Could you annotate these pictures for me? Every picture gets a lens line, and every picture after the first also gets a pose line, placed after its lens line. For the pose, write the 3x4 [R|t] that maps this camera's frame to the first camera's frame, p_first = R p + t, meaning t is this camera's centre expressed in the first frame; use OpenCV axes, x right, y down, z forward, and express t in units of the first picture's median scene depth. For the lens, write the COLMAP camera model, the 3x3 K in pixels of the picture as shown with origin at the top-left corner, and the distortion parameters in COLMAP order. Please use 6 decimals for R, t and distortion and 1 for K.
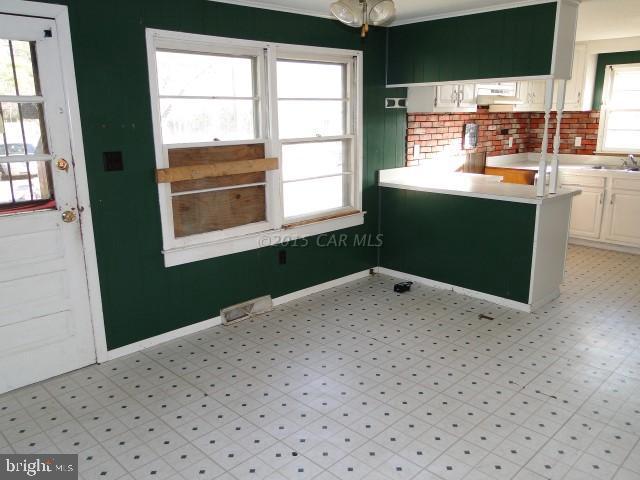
lens RADIAL K [[519.7, 0, 320.0], [0, 519.7, 240.0], [0, 0, 1]] dist [-0.000897, -0.001993]
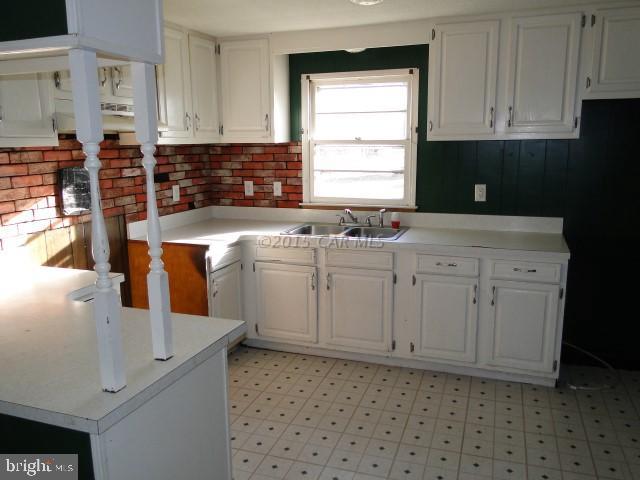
lens RADIAL K [[519.7, 0, 320.0], [0, 519.7, 240.0], [0, 0, 1]] dist [-0.000897, -0.001993]
pose [[0.900646, -0.081974, 0.426751, 0.270197], [0.104710, 0.994049, -0.030042, -0.103823], [-0.421749, 0.071742, 0.903870, 0.403893]]
